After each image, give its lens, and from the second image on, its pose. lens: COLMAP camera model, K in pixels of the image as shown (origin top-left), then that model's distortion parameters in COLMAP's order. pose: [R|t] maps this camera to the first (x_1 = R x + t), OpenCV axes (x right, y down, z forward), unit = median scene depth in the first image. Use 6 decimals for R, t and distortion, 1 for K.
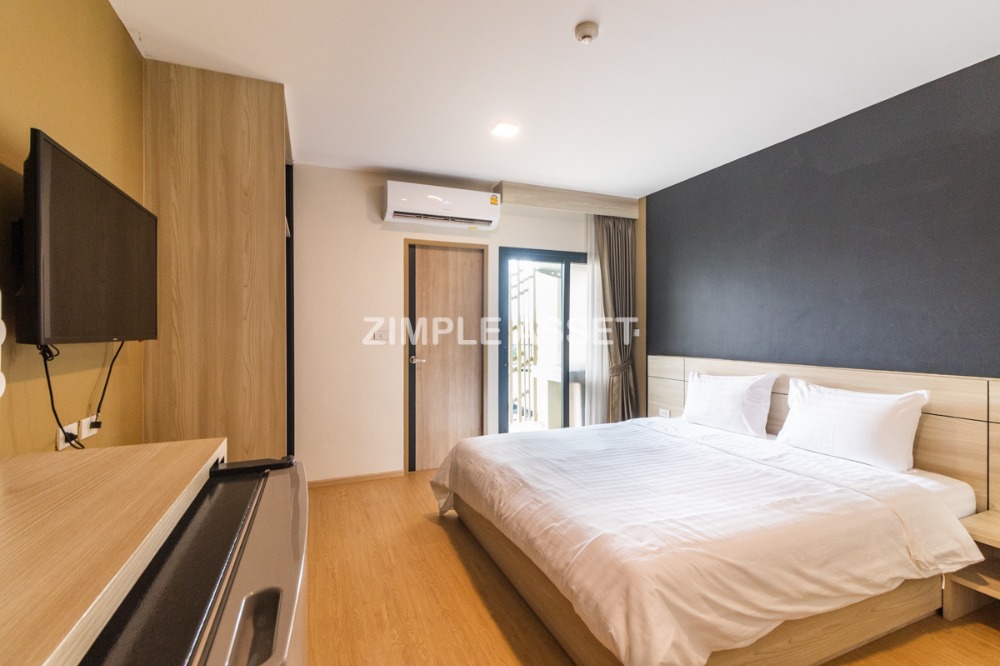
lens RADIAL K [[463.7, 0, 505.0], [0, 463.7, 332.1], [0, 0, 1]] dist [0.010805, -0.000638]
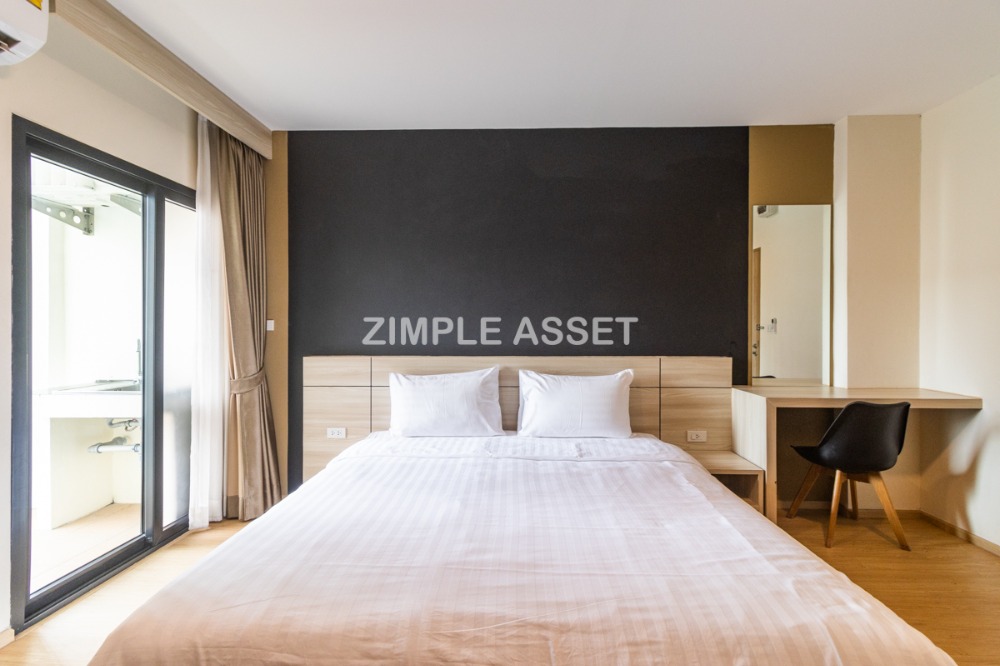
lens RADIAL K [[463.7, 0, 503.6], [0, 463.7, 332.6], [0, 0, 1]] dist [0.010805, -0.000638]
pose [[0.413269, -0.010340, 0.910550, -0.354922], [0.001741, 0.999943, 0.010566, 0.009776], [-0.910608, -0.002781, 0.413263, 0.711183]]
